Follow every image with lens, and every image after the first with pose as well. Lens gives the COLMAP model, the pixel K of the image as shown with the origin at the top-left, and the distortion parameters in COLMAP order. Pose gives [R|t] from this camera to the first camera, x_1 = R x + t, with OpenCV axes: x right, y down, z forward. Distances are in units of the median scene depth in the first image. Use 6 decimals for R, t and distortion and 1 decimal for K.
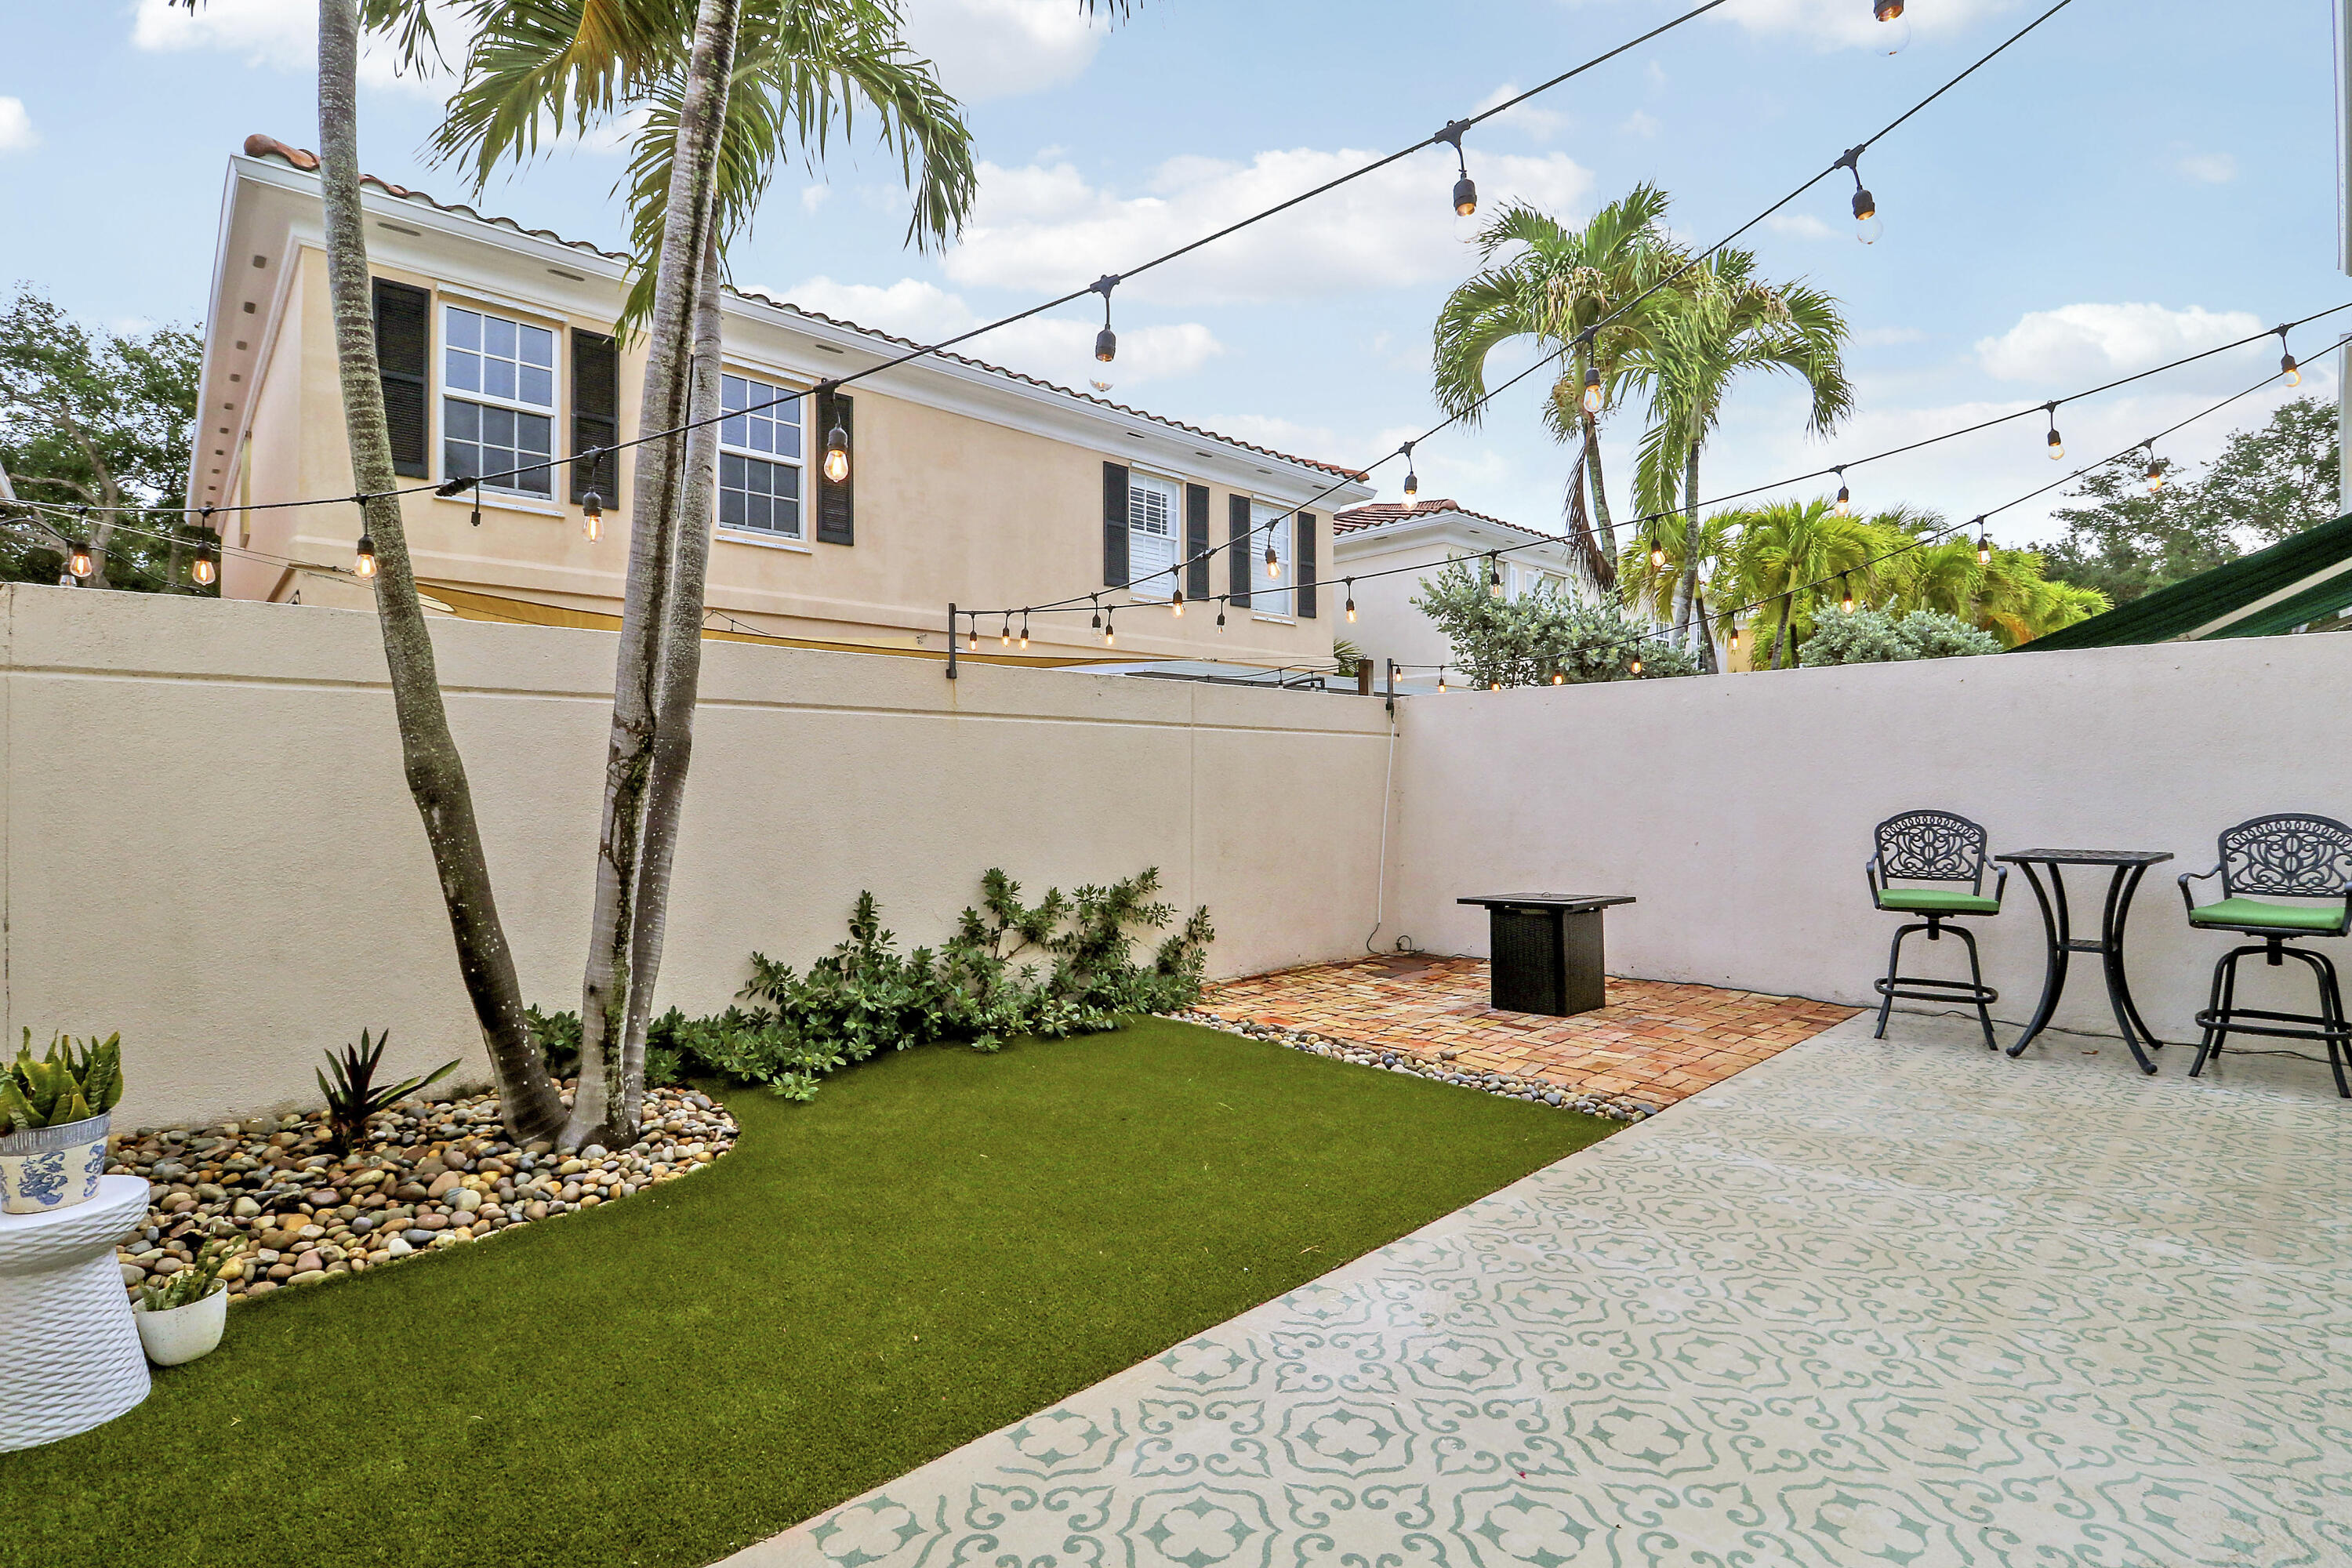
lens RADIAL K [[1104.7, 0, 1181.4], [0, 1104.7, 748.2], [0, 0, 1]] dist [0.002616, -0.006261]
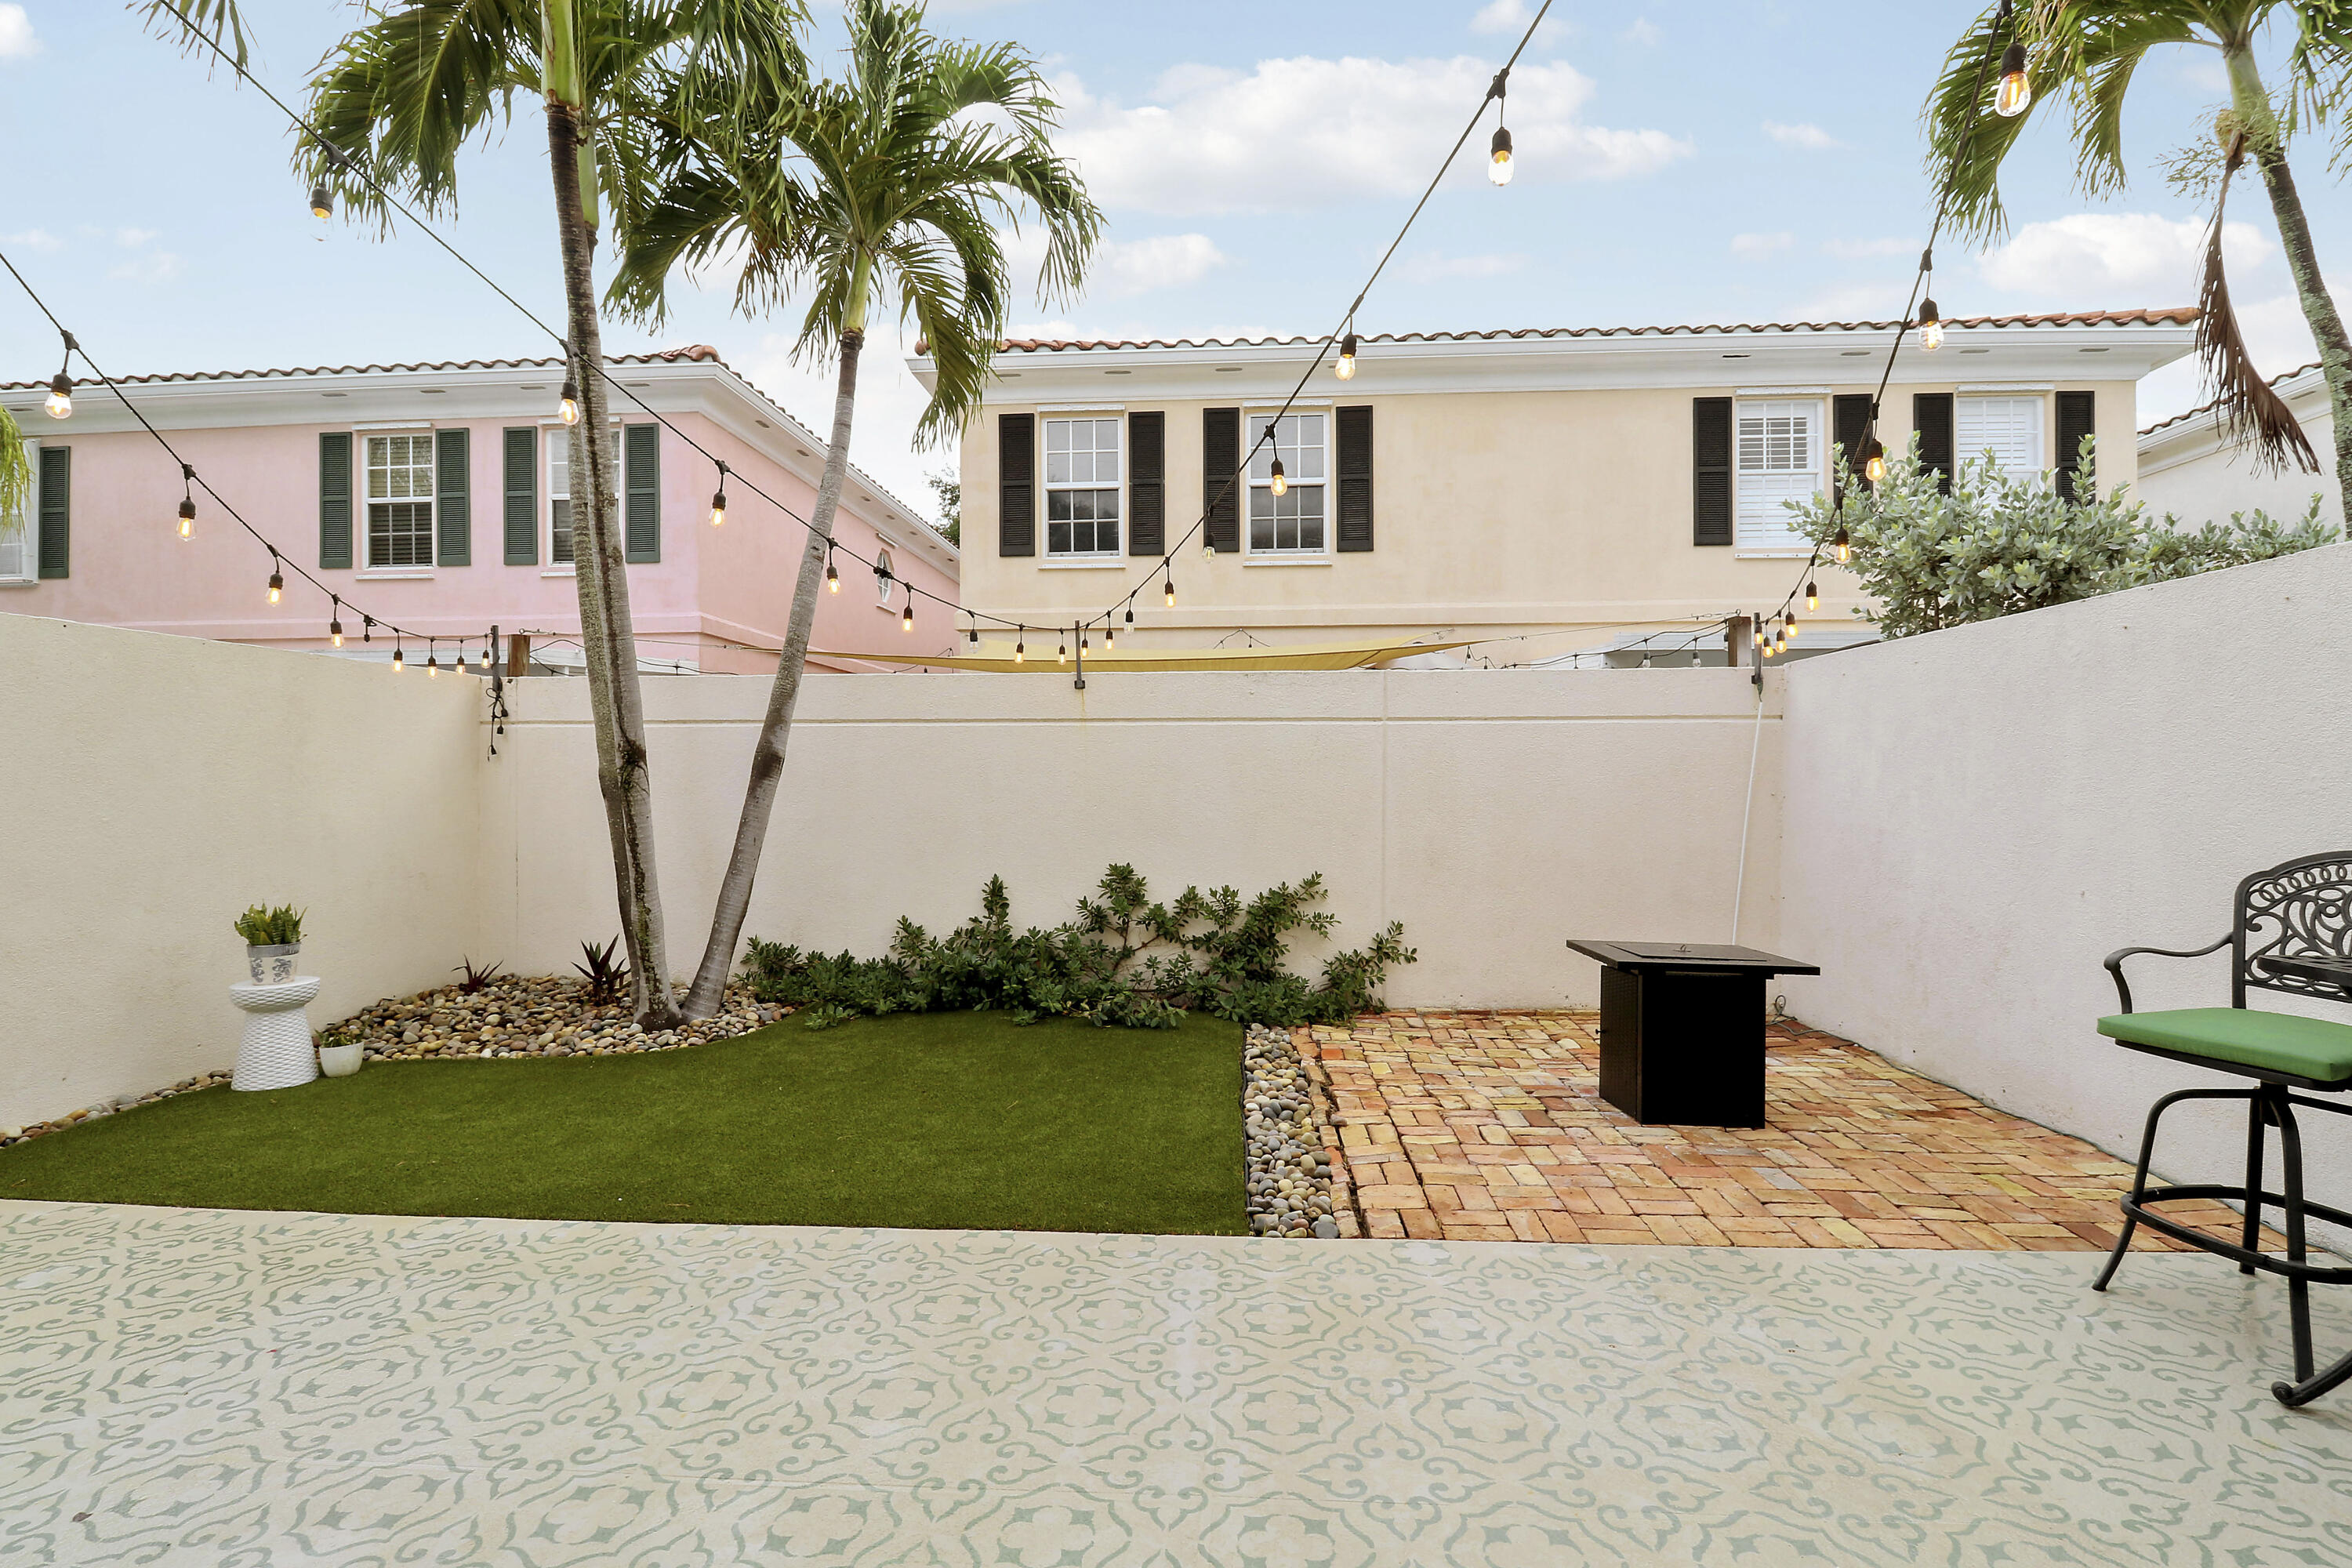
lens RADIAL K [[1104.7, 0, 1178.9], [0, 1104.7, 768.8], [0, 0, 1]] dist [0.002616, -0.006261]
pose [[0.678770, -0.005820, -0.734328, 0.634113], [0.021743, 0.999689, 0.012175, 0.006016], [0.734029, -0.024231, 0.678685, 0.310554]]
